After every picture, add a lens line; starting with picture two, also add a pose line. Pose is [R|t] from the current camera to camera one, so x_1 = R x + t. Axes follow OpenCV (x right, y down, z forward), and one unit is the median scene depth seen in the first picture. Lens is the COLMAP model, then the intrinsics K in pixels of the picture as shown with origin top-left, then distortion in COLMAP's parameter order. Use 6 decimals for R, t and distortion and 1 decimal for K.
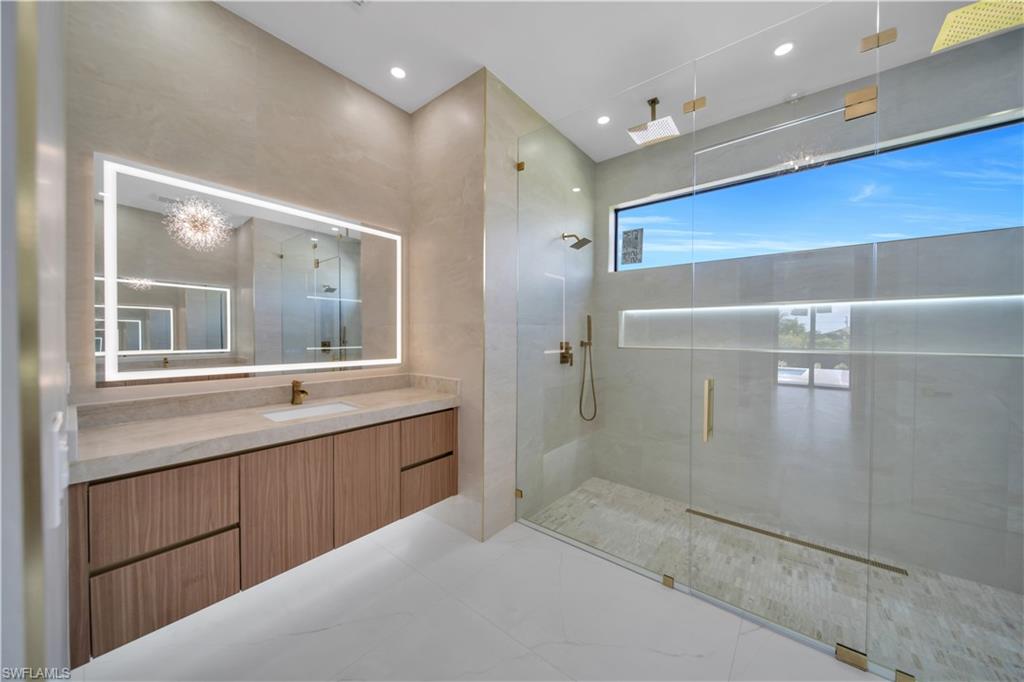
lens RADIAL K [[355.3, 0, 514.9], [0, 355.3, 341.2], [0, 0, 1]] dist [0.001820, -0.001550]
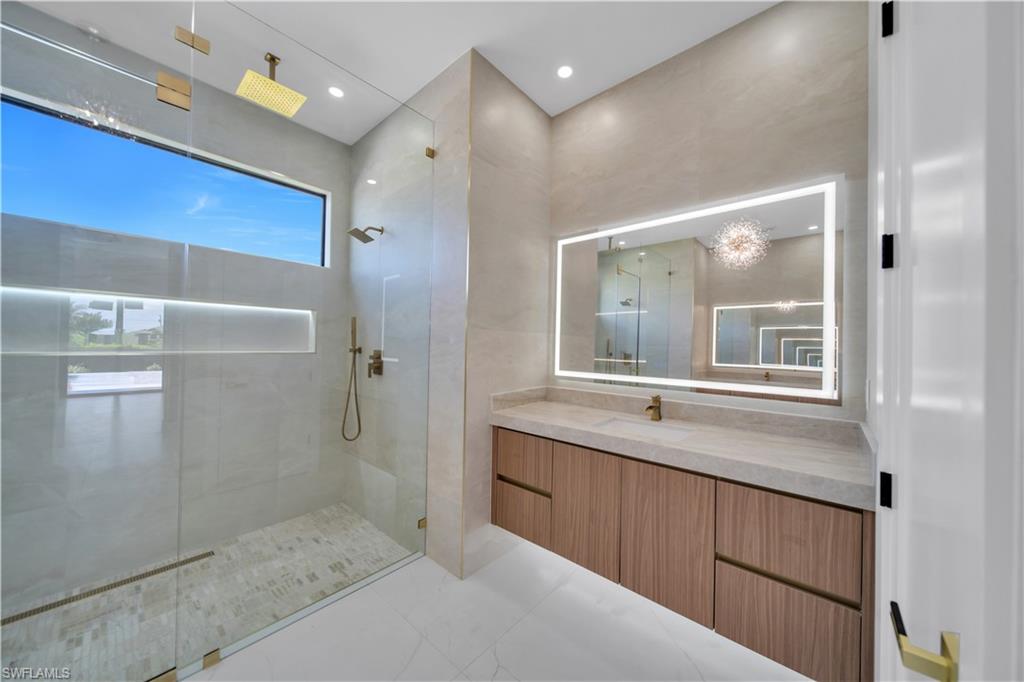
lens RADIAL K [[355.3, 0, 514.0], [0, 355.3, 341.2], [0, 0, 1]] dist [0.001820, -0.001550]
pose [[0.037066, 0.003566, 0.999306, 0.033672], [-0.005404, 0.999980, -0.003368, -0.001310], [-0.999298, -0.005275, 0.037084, 0.028721]]
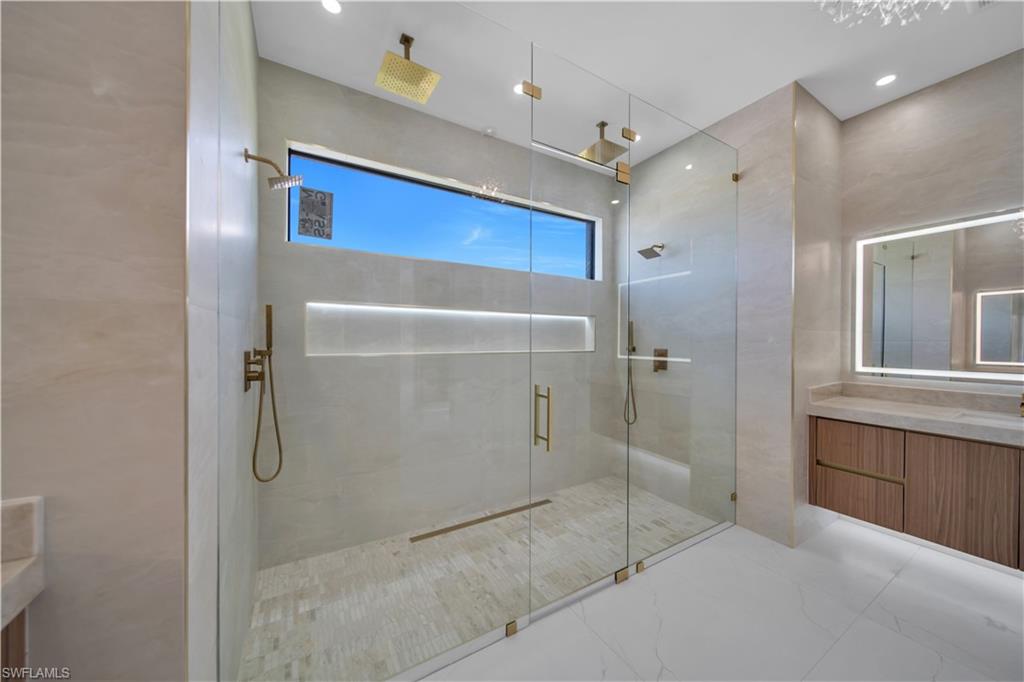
lens RADIAL K [[355.3, 0, 514.4], [0, 355.3, 341.6], [0, 0, 1]] dist [0.001820, -0.001550]
pose [[0.343414, -0.006688, 0.939160, -0.272735], [0.011193, 0.999933, 0.003028, -0.010646], [-0.939117, 0.009472, 0.343466, 0.522943]]
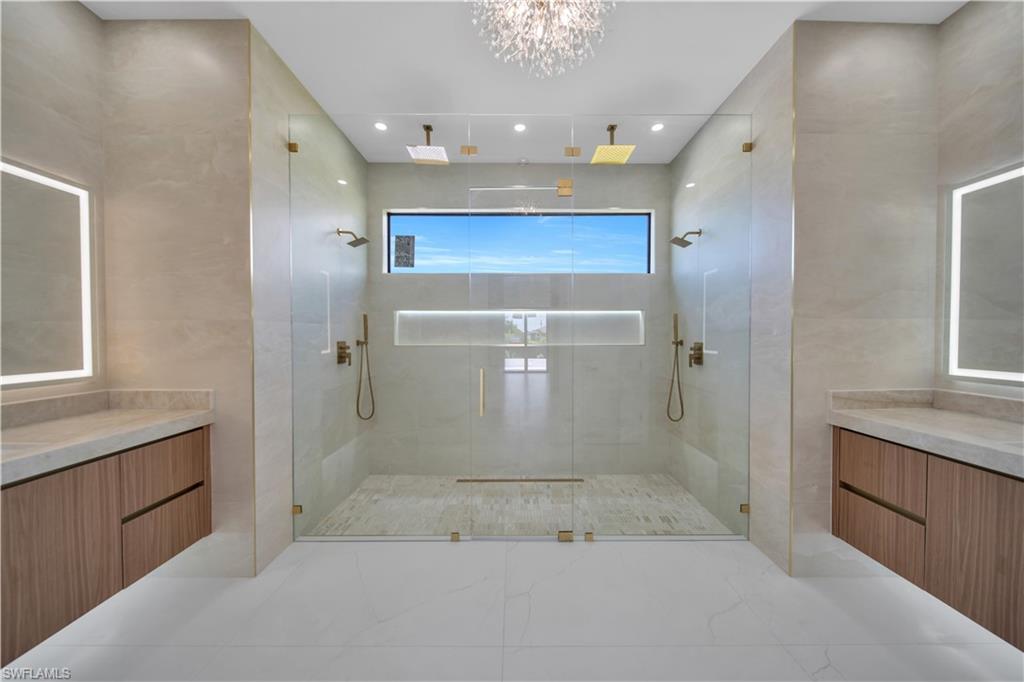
lens RADIAL K [[355.3, 0, 515.1], [0, 355.3, 341.2], [0, 0, 1]] dist [0.001820, -0.001550]
pose [[0.776689, -0.016747, 0.629661, -0.121349], [0.015049, 0.999855, 0.008031, 0.001515], [-0.629704, 0.003238, 0.776829, -0.053911]]
